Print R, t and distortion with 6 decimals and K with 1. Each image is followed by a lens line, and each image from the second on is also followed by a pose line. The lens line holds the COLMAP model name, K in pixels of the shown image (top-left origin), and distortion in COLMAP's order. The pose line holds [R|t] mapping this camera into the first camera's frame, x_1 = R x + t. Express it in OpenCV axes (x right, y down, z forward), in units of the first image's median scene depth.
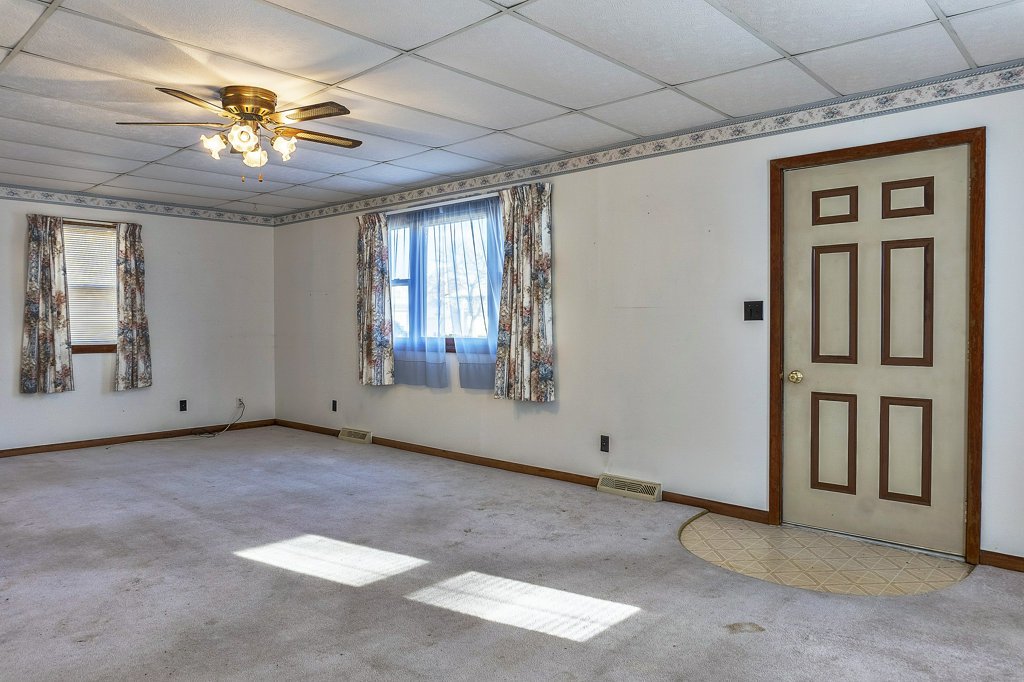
lens RADIAL K [[688.5, 0, 510.5], [0, 688.5, 342.8], [0, 0, 1]] dist [-0.020951, -0.001757]
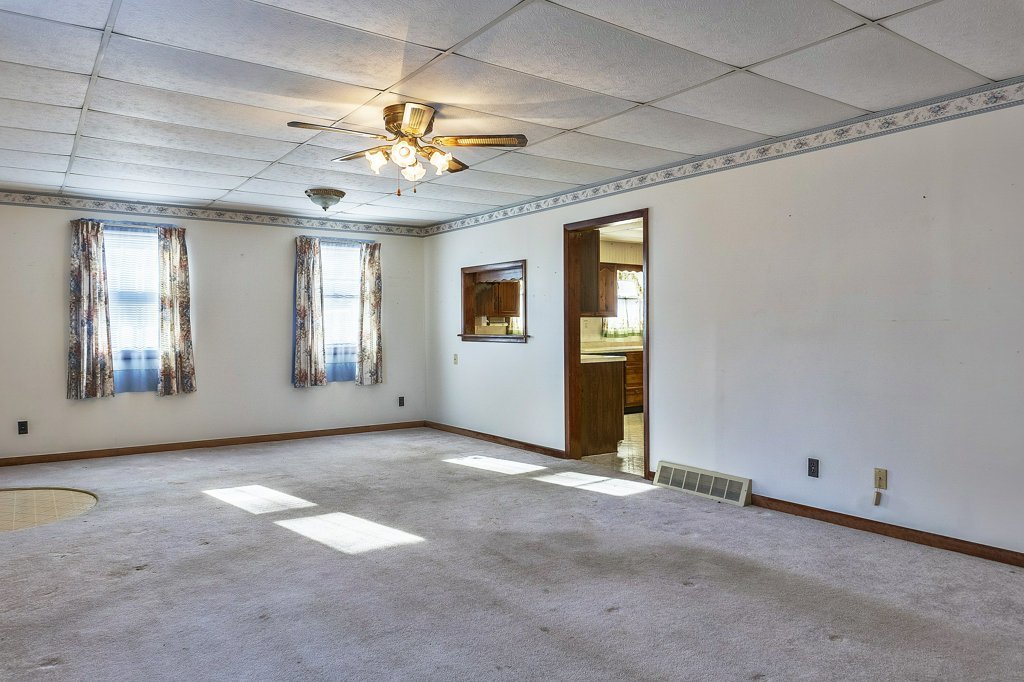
lens RADIAL K [[679.1, 0, 513.1], [0, 679.1, 346.5], [0, 0, 1]] dist [-0.055931, 0.033360]
pose [[-0.979646, 0.004420, 0.200685, -0.676838], [0.017210, 0.997926, 0.062031, -0.053202], [-0.199994, 0.064222, -0.977690, 1.800379]]
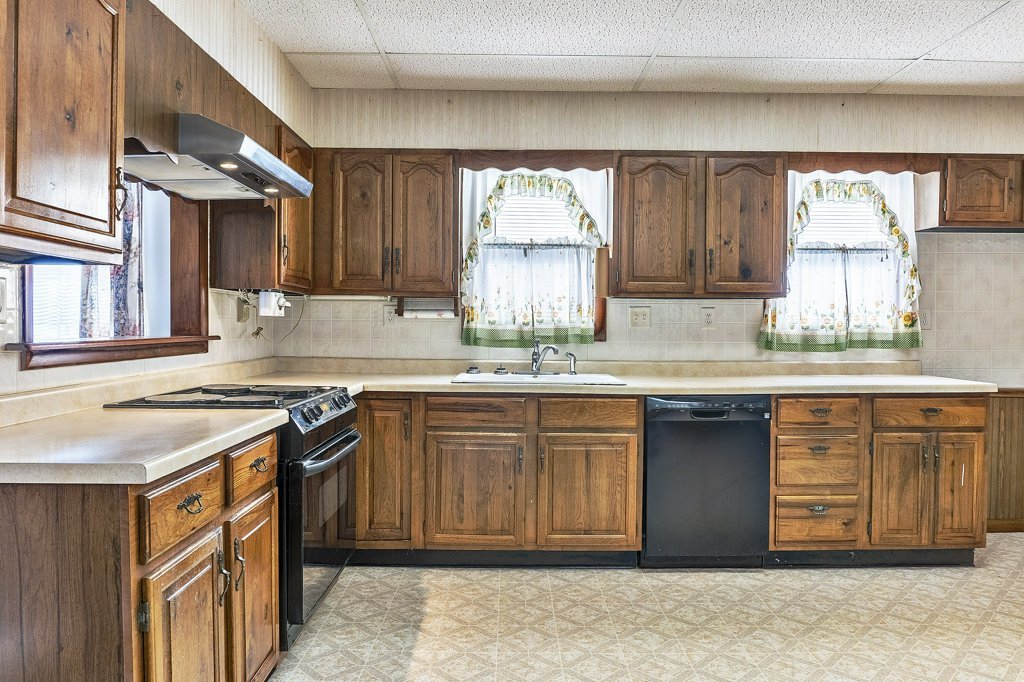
lens RADIAL K [[688.5, 0, 510.5], [0, 688.5, 342.8], [0, 0, 1]] dist [-0.020951, -0.001757]
pose [[-0.679466, -0.016468, 0.733522, -0.976959], [0.023855, 0.998724, 0.044519, 0.010083], [-0.733319, 0.047747, -0.678206, 0.229035]]
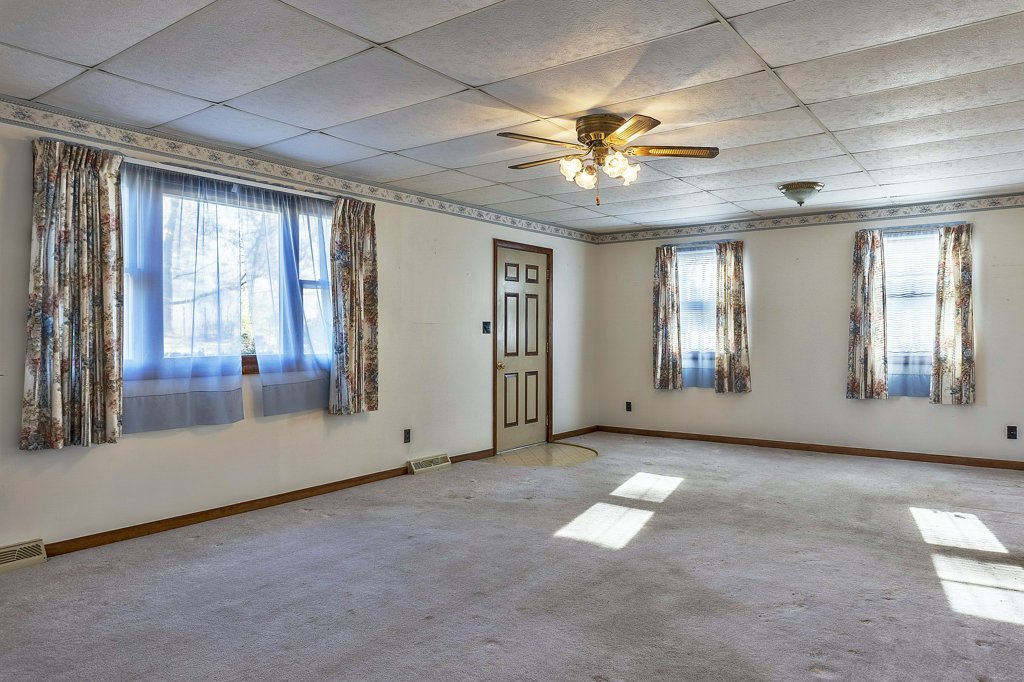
lens RADIAL K [[679.1, 0, 513.1], [0, 679.1, 346.5], [0, 0, 1]] dist [-0.055931, 0.033360]
pose [[-0.107875, -0.011588, 0.994097, -1.281968], [0.039060, 0.999111, 0.015885, -0.025353], [-0.993397, 0.040543, -0.107327, 1.140112]]
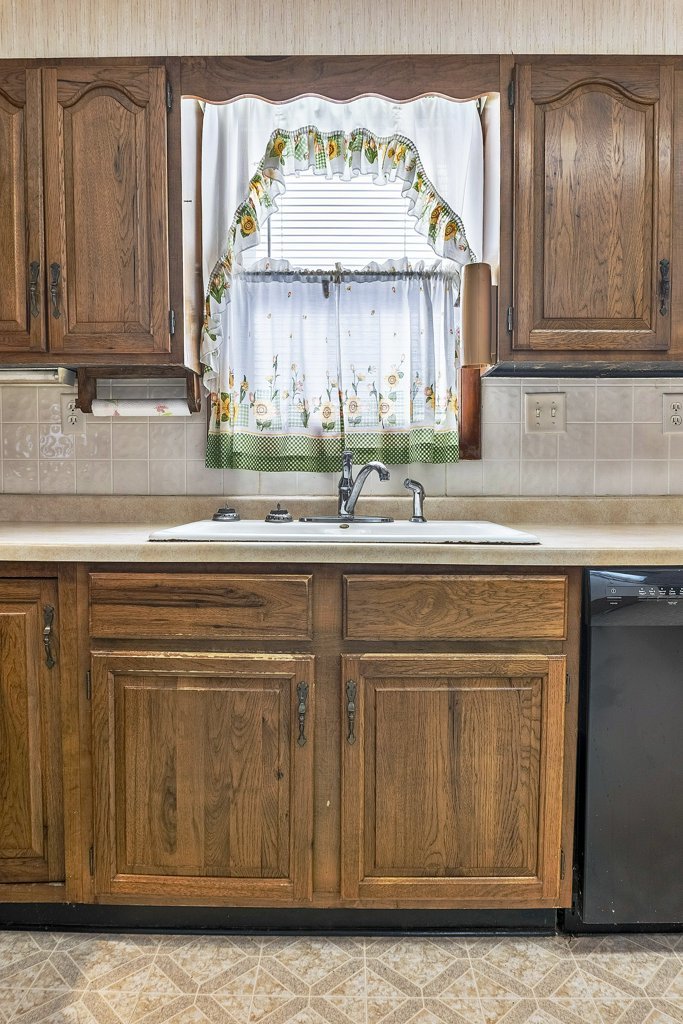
lens RADIAL K [[688.5, 0, 341.5], [0, 688.5, 512.0], [0, 0, 1]] dist [-0.020951, -0.001757]
pose [[-0.667120, -0.030626, 0.744320, -0.662580], [0.031434, 0.997107, 0.069201, 0.056027], [-0.744287, 0.069562, -0.664228, -0.115803]]
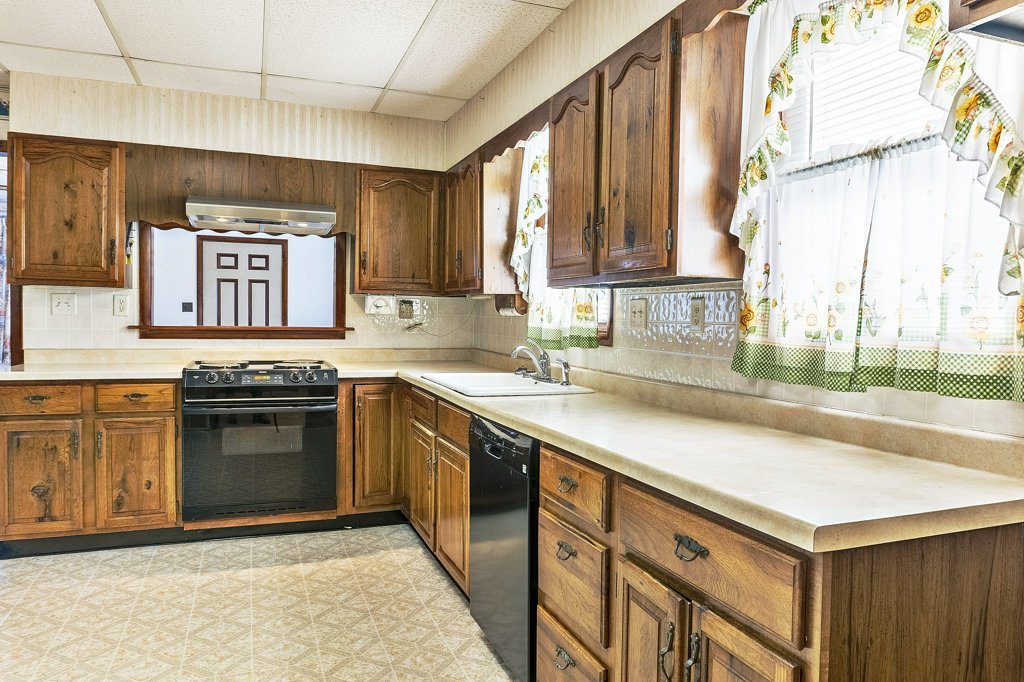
lens RADIAL K [[688.5, 0, 510.5], [0, 688.5, 342.8], [0, 0, 1]] dist [-0.020951, -0.001757]
pose [[0.449853, -0.019023, 0.892900, -1.049907], [0.011177, 0.999815, 0.015670, 0.038562], [-0.893033, 0.002931, 0.449982, -0.779558]]
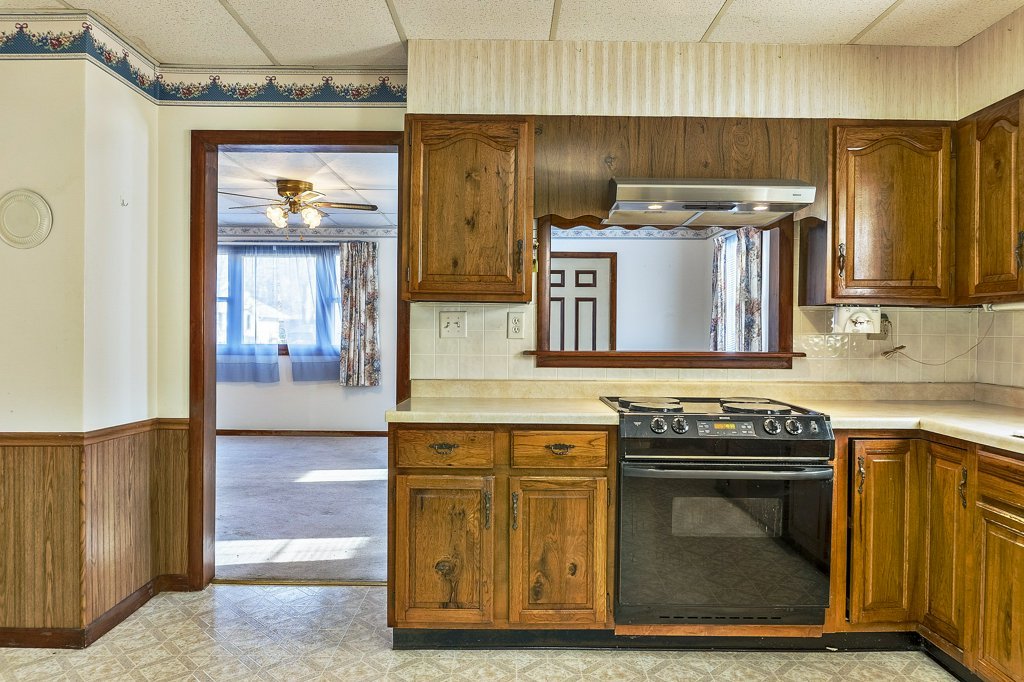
lens RADIAL K [[688.5, 0, 510.5], [0, 688.5, 342.8], [0, 0, 1]] dist [-0.020951, -0.001757]
pose [[0.740461, 0.004869, 0.672082, -0.957320], [0.010269, 0.999775, -0.018556, 0.028329], [-0.672021, 0.020641, 0.740244, -0.413565]]
